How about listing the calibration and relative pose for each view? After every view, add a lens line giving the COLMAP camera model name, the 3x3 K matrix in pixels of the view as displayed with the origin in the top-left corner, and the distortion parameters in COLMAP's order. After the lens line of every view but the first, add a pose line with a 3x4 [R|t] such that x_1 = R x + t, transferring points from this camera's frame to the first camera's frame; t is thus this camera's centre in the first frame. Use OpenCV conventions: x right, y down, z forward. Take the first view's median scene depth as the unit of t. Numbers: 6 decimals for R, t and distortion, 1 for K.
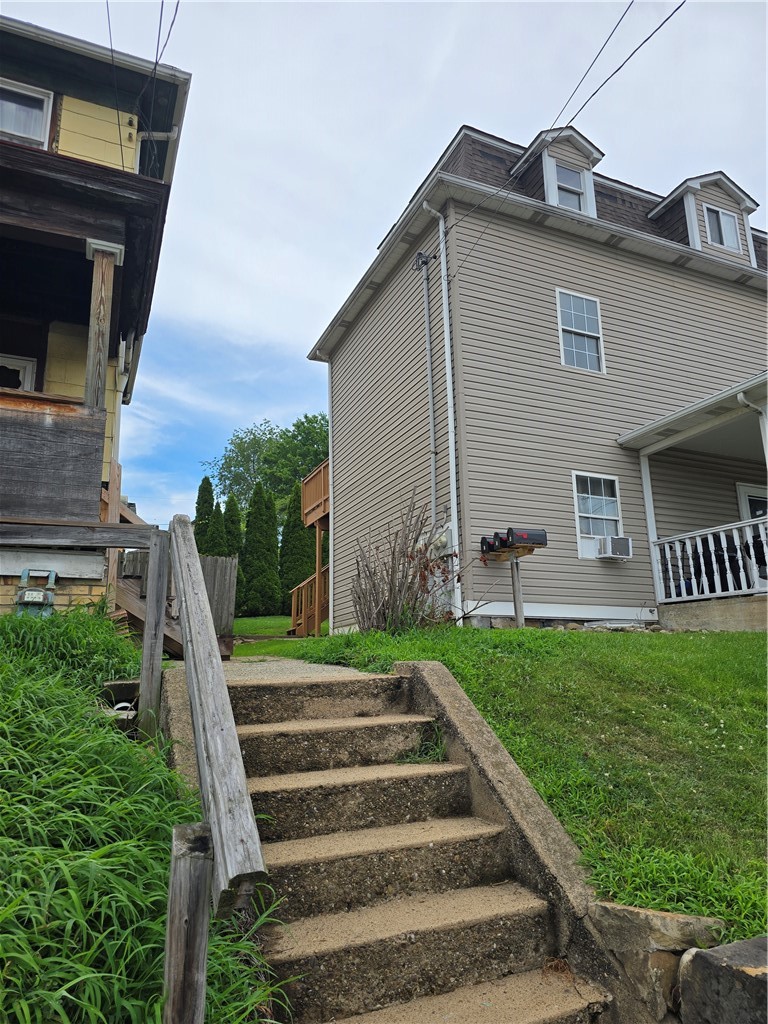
lens RADIAL K [[695.2, 0, 384.8], [0, 695.2, 512.5], [0, 0, 1]] dist [0.068851, -0.066984]
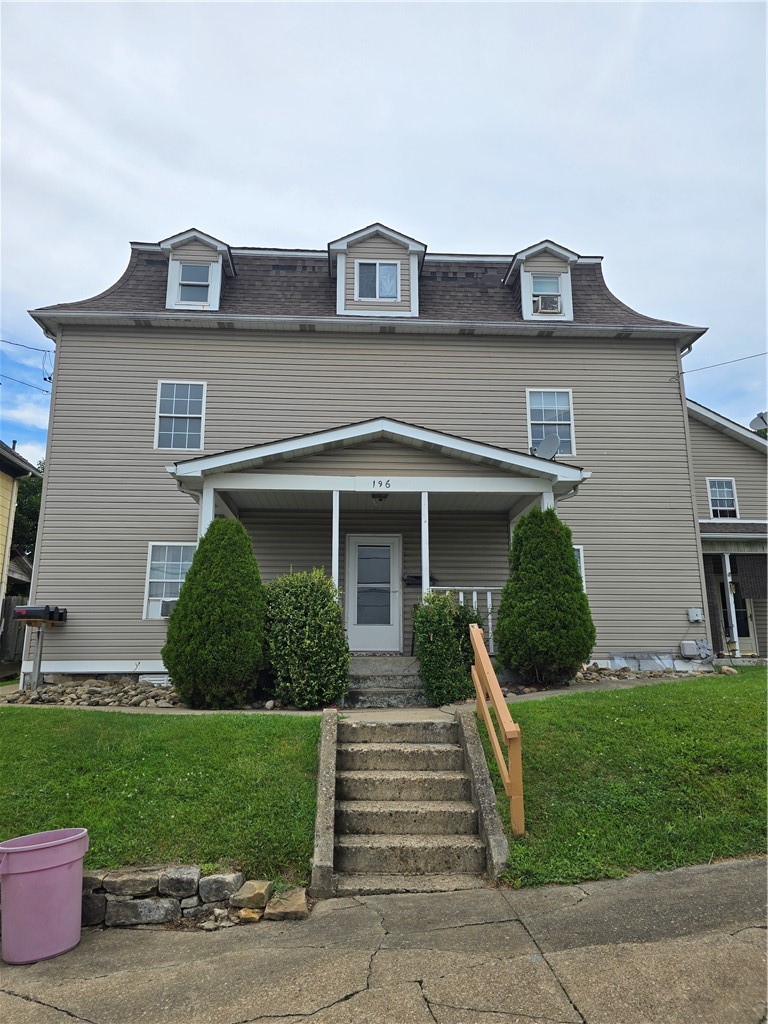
lens RADIAL K [[695.2, 0, 383.5], [0, 695.2, 511.1], [0, 0, 1]] dist [0.068851, -0.066984]
pose [[0.933530, -0.070119, -0.351574, 0.966975], [0.074624, 0.997211, -0.000739, -0.075226], [0.350646, -0.025546, 0.936160, 0.040915]]
